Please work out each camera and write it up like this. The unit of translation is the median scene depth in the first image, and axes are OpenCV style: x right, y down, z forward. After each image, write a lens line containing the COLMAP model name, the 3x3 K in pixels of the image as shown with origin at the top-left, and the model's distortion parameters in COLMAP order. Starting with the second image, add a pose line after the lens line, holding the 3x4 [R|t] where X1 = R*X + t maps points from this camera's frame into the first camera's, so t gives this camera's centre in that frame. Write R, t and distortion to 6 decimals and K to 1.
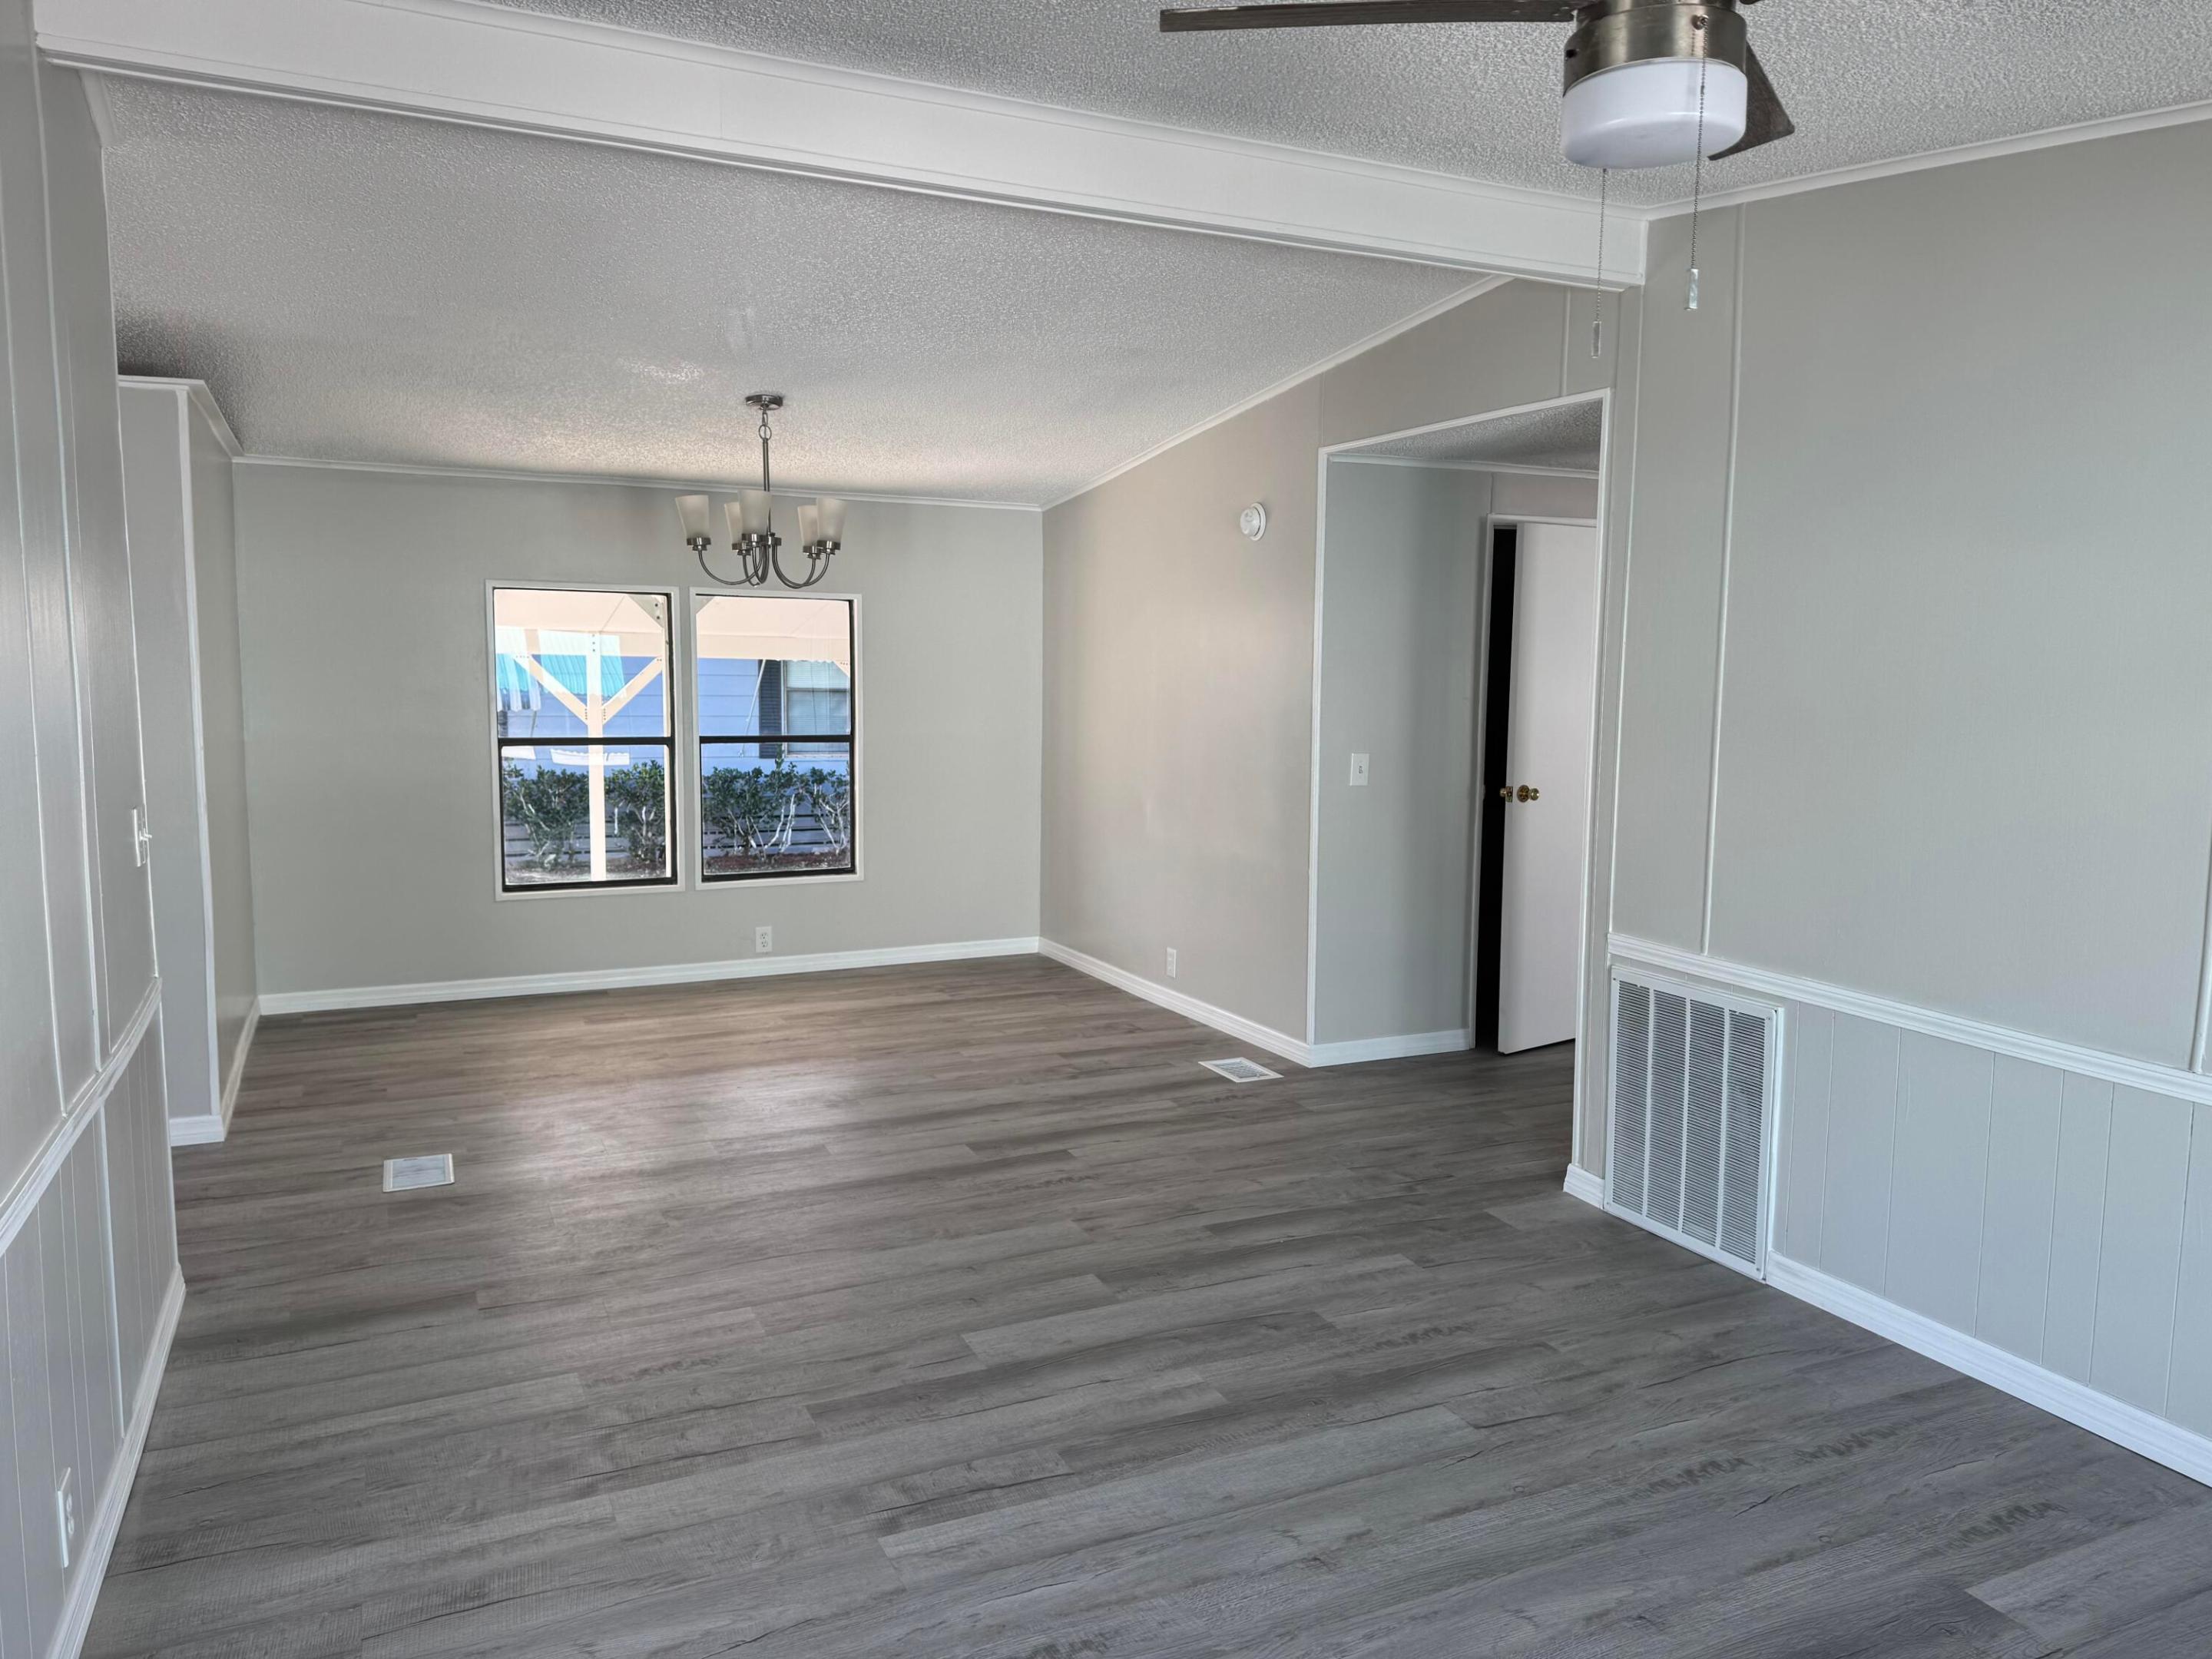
lens RADIAL K [[1542.8, 0, 1109.3], [0, 1542.8, 818.3], [0, 0, 1]] dist [0.103581, -0.138787]
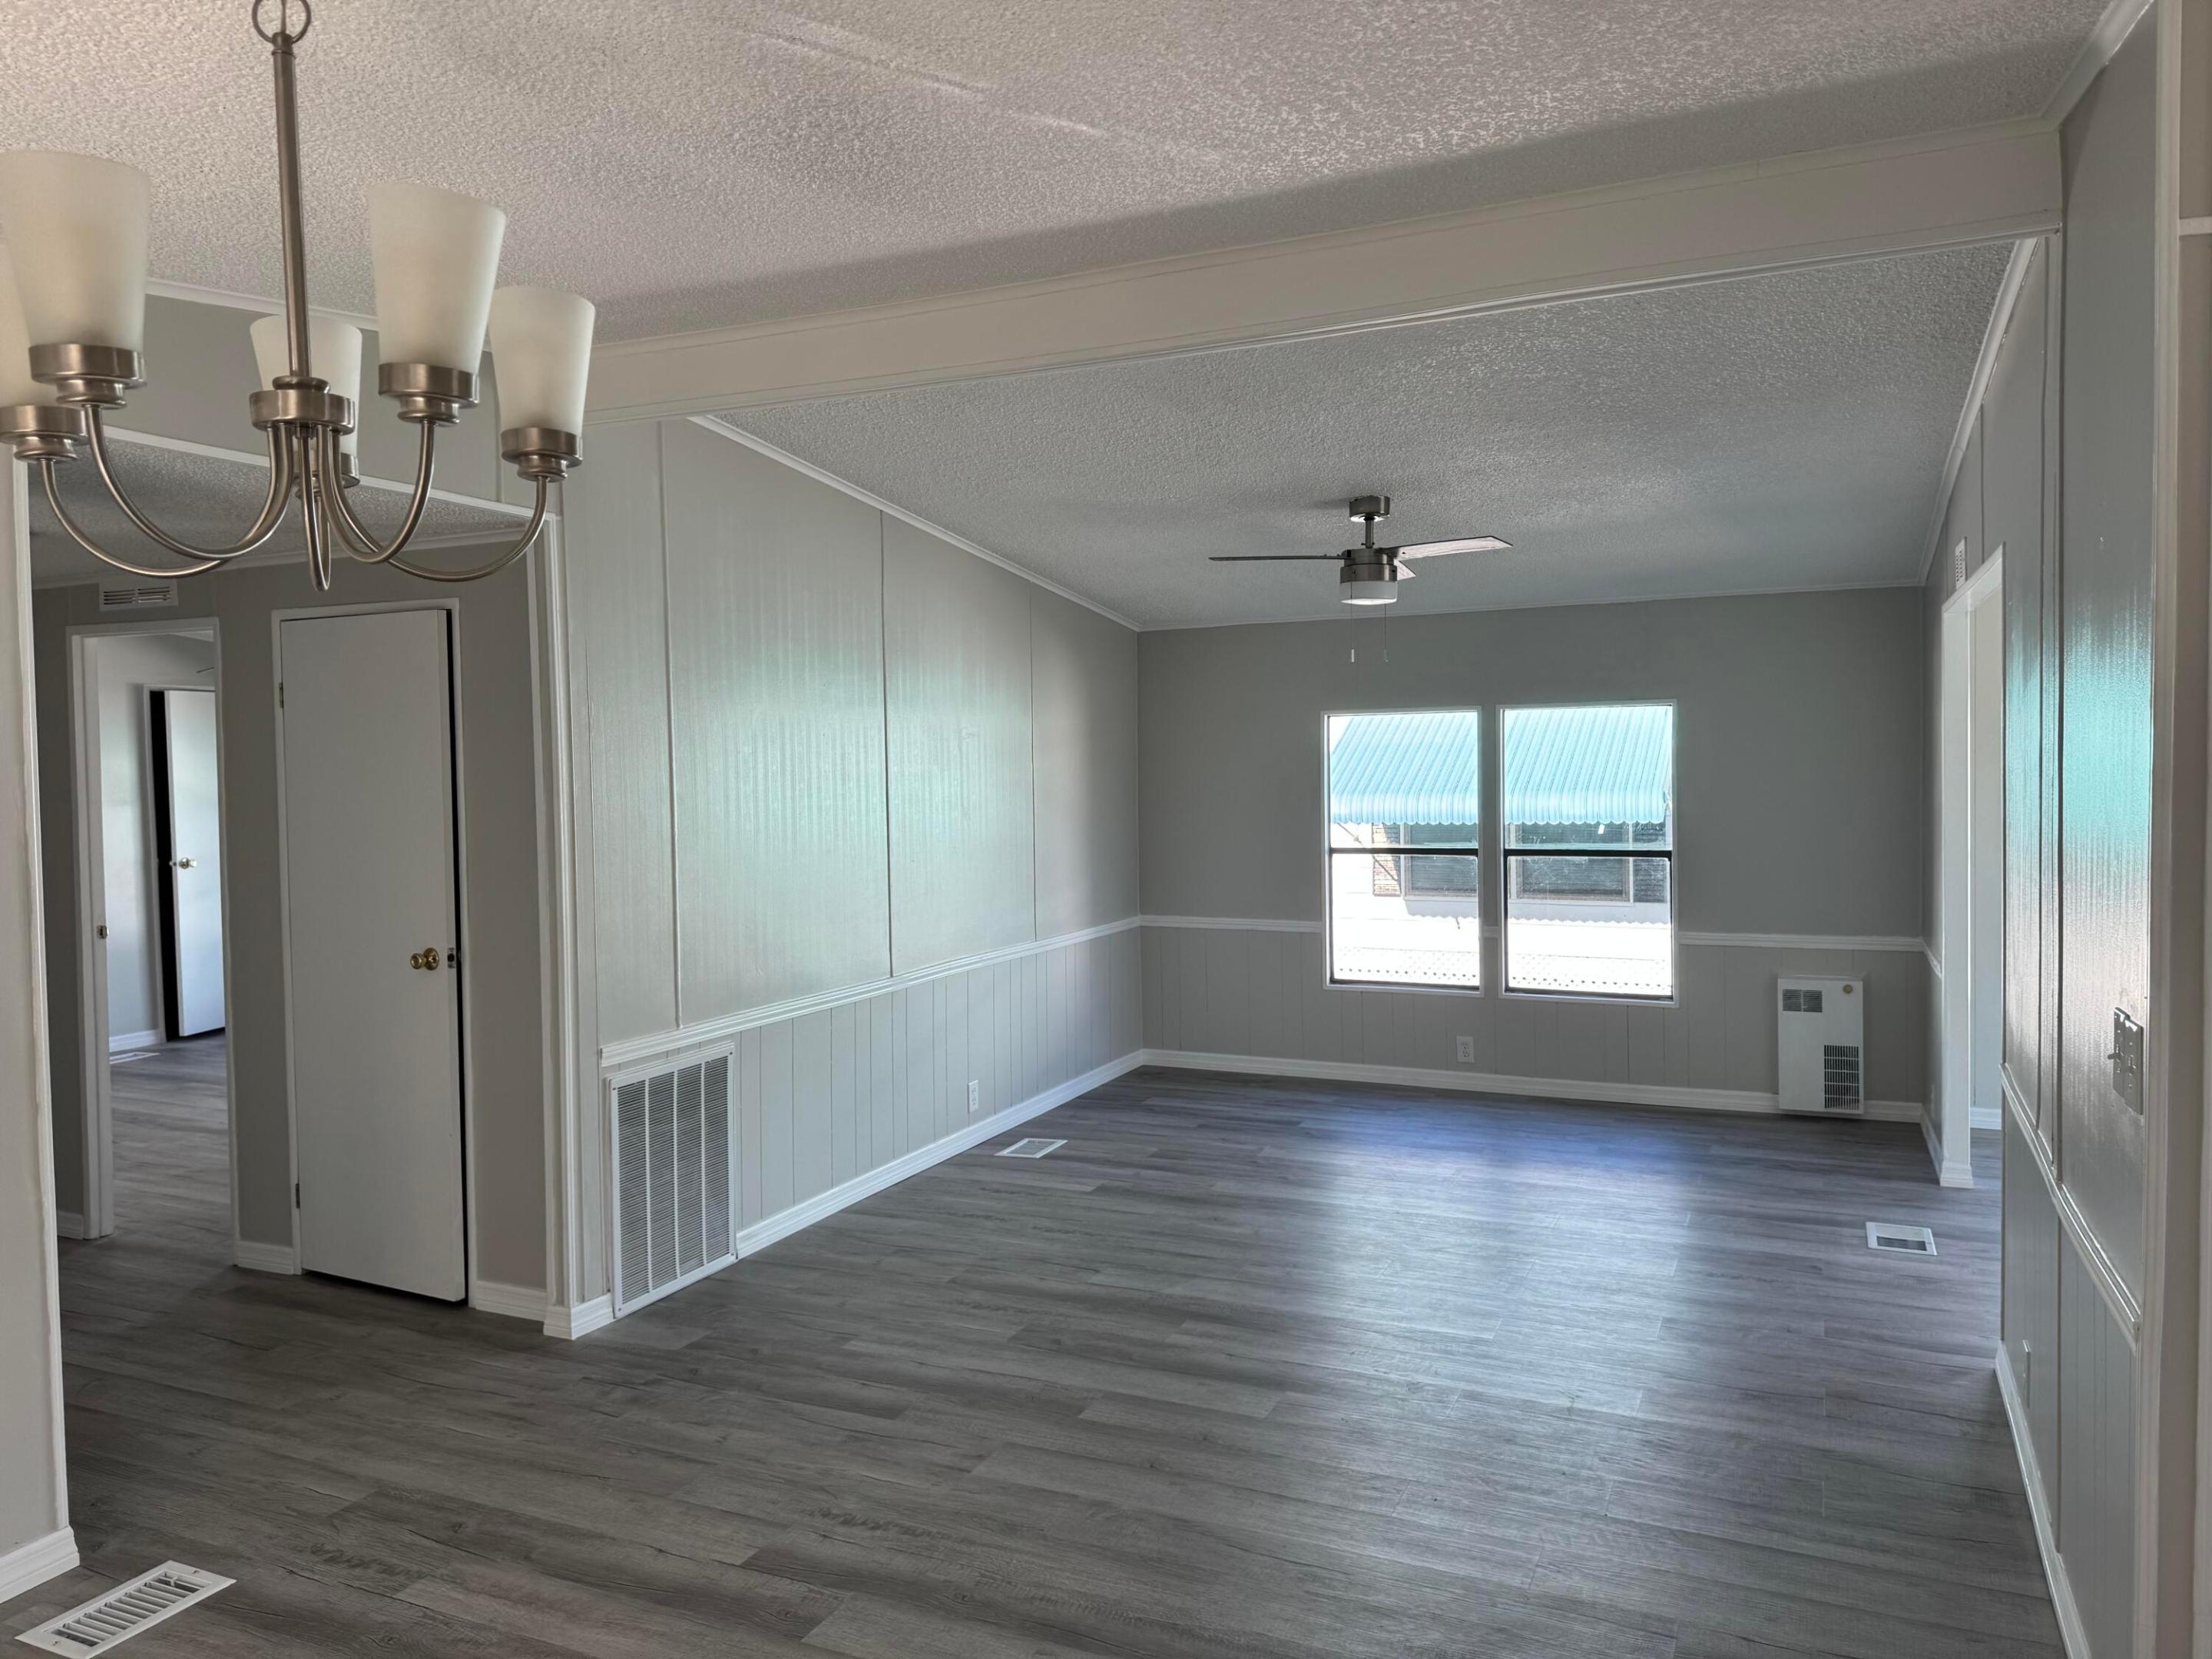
lens RADIAL K [[1542.8, 0, 1109.3], [0, 1542.8, 818.3], [0, 0, 1]] dist [0.103581, -0.138787]
pose [[-0.653272, -0.029230, 0.756559, -0.688467], [0.085395, 0.990034, 0.111988, -0.167486], [-0.752292, 0.137765, -0.644265, 1.438912]]
